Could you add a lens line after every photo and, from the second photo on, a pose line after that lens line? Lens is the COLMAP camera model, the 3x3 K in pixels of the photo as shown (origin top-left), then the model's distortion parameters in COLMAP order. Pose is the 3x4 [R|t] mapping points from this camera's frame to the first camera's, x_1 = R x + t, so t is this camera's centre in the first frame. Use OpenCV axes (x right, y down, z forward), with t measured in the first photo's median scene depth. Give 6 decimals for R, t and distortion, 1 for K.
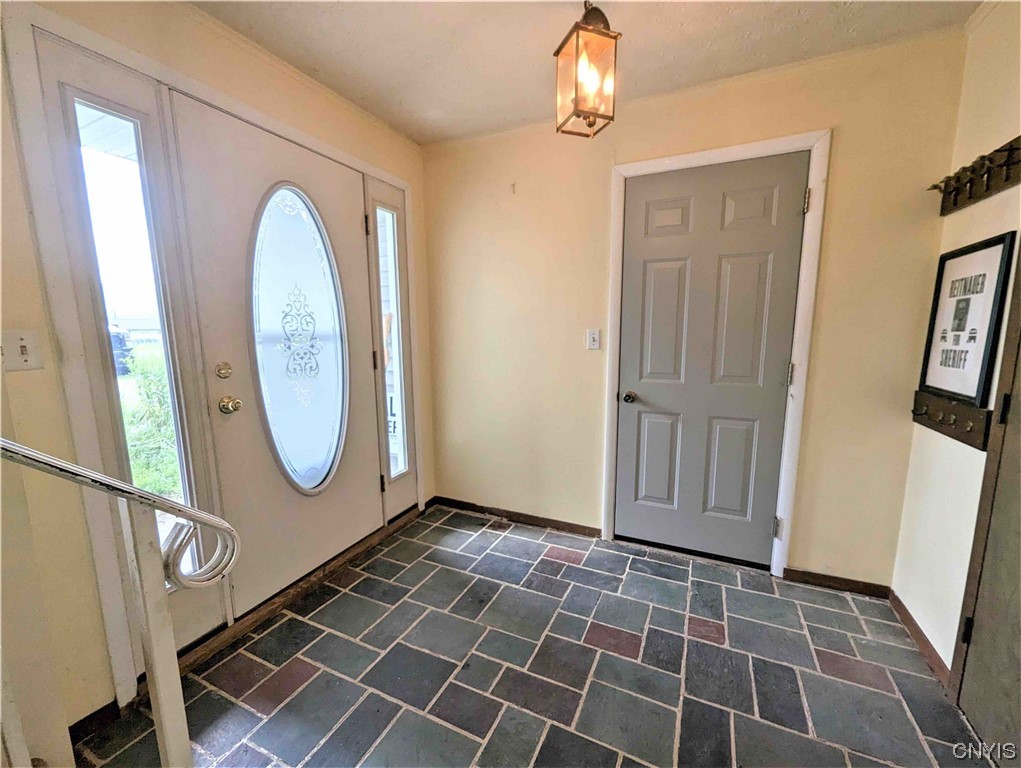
lens RADIAL K [[419.9, 0, 512.9], [0, 419.9, 389.5], [0, 0, 1]] dist [0.000961, 0.000955]
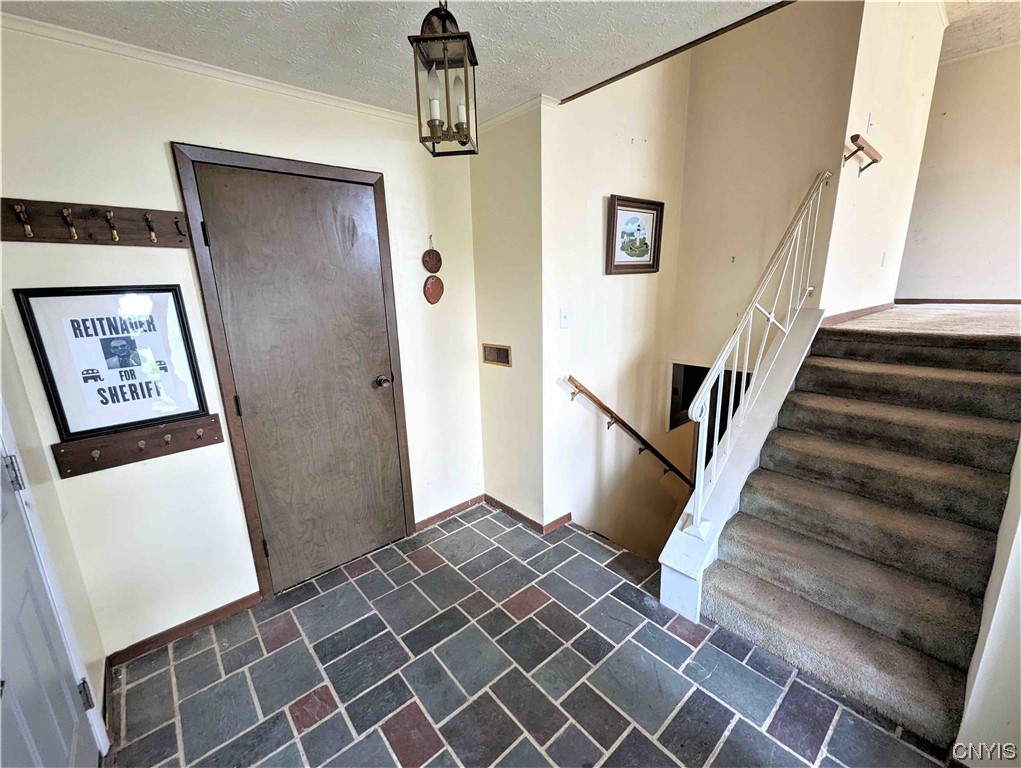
lens RADIAL K [[419.9, 0, 513.4], [0, 419.9, 385.2], [0, 0, 1]] dist [0.000961, 0.000955]
pose [[-0.913960, -0.063238, 0.400846, -0.282863], [0.093514, 0.928378, 0.359681, -0.401290], [-0.394882, 0.366218, -0.842587, 1.582755]]
